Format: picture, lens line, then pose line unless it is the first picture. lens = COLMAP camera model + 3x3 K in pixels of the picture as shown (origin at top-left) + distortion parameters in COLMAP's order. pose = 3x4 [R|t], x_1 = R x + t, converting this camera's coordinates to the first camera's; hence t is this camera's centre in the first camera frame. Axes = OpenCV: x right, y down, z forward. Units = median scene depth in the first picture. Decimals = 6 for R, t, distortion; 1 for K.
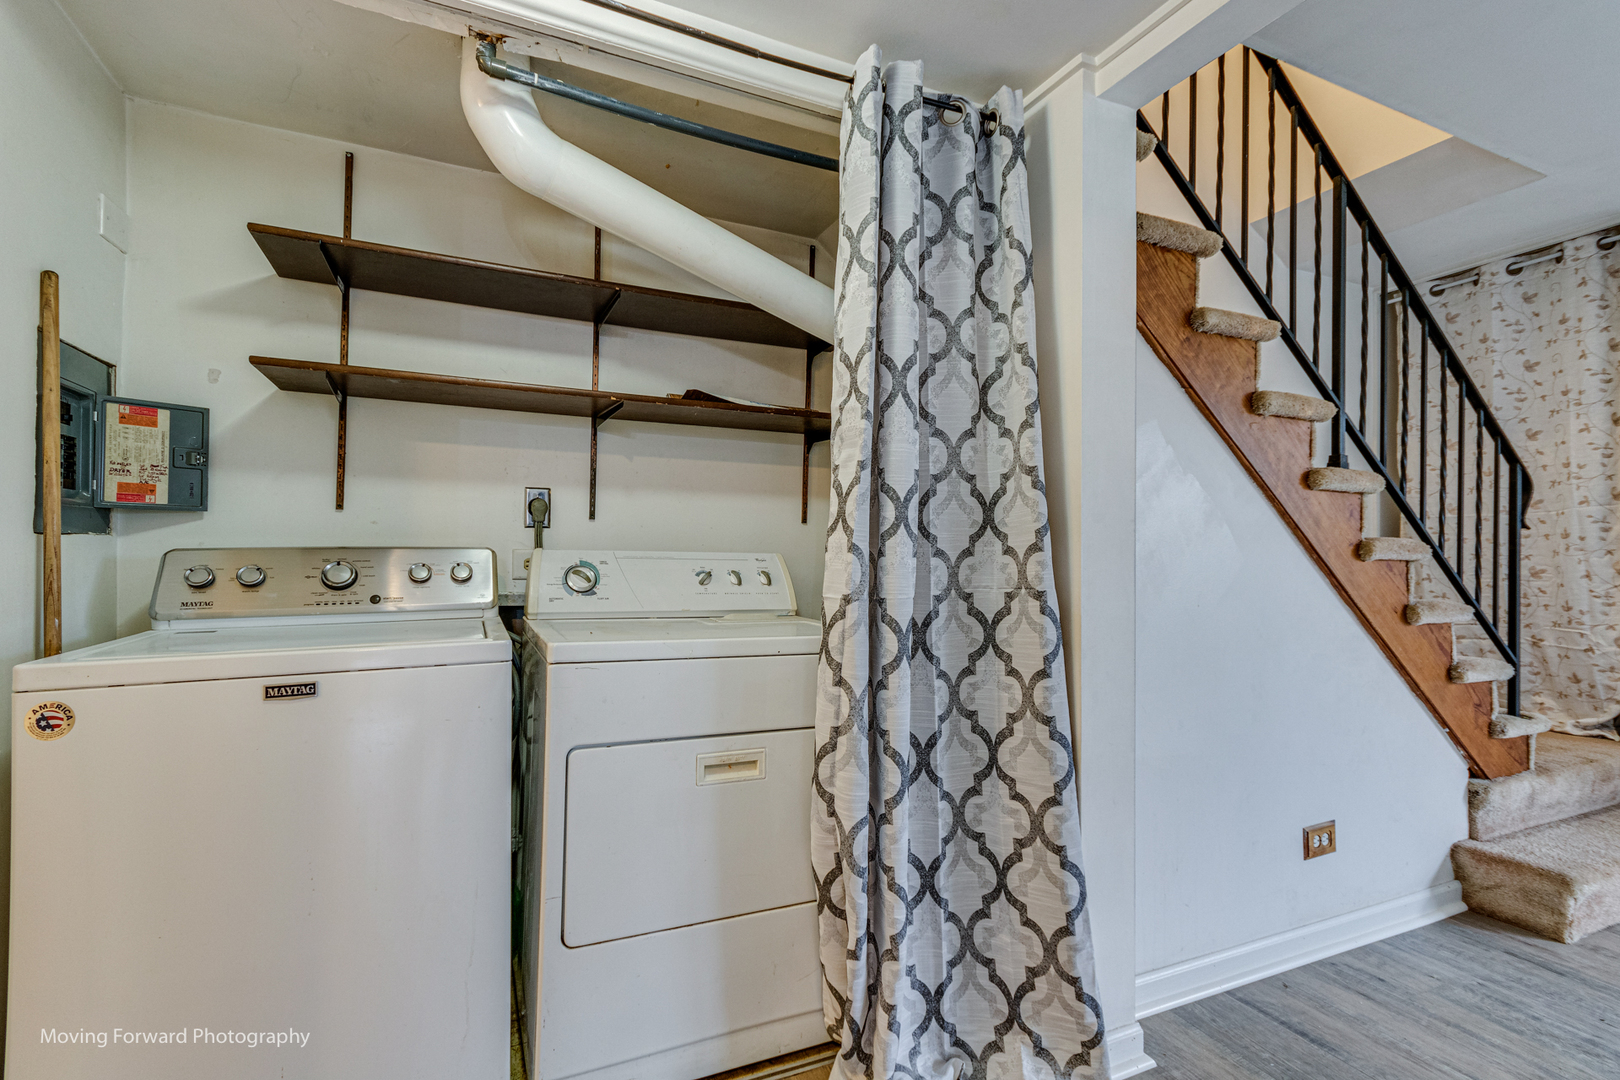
lens RADIAL K [[752.7, 0, 827.1], [0, 752.7, 555.3], [0, 0, 1]] dist [0.008354, 0.002849]
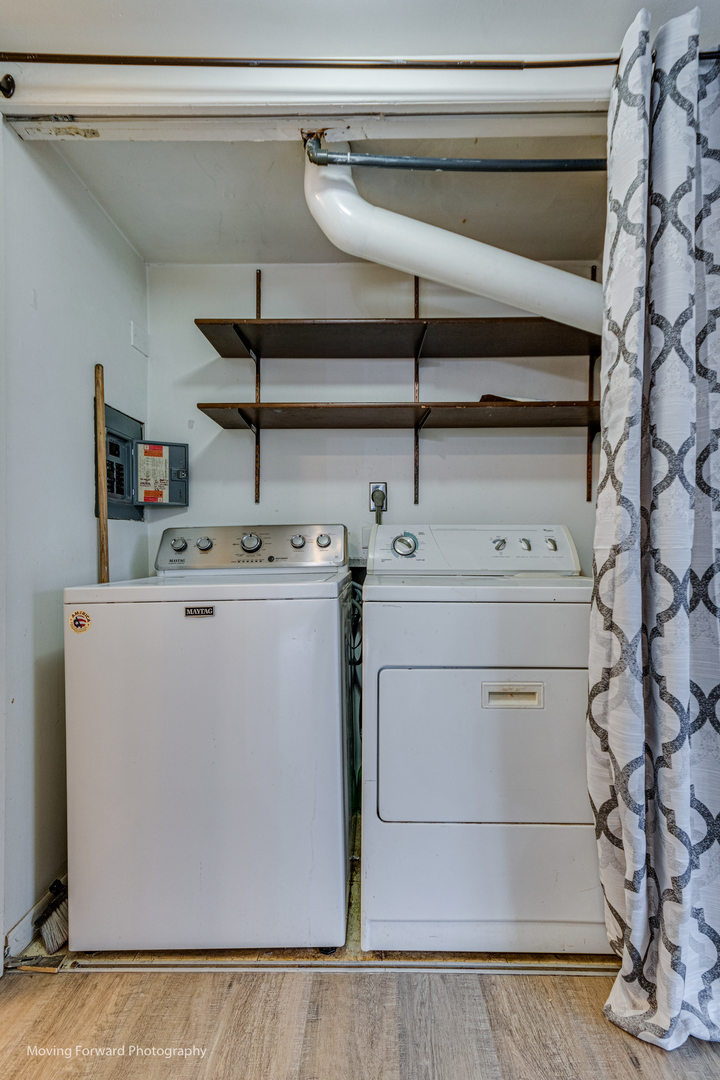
lens RADIAL K [[523.1, 0, 368.7], [0, 523.1, 552.3], [0, 0, 1]] dist [0.011176, 0.002796]
pose [[0.897757, -0.015569, -0.440216, 0.034355], [0.019131, 0.999810, 0.003654, 0.048553], [0.440076, -0.011703, 0.897884, 0.165113]]
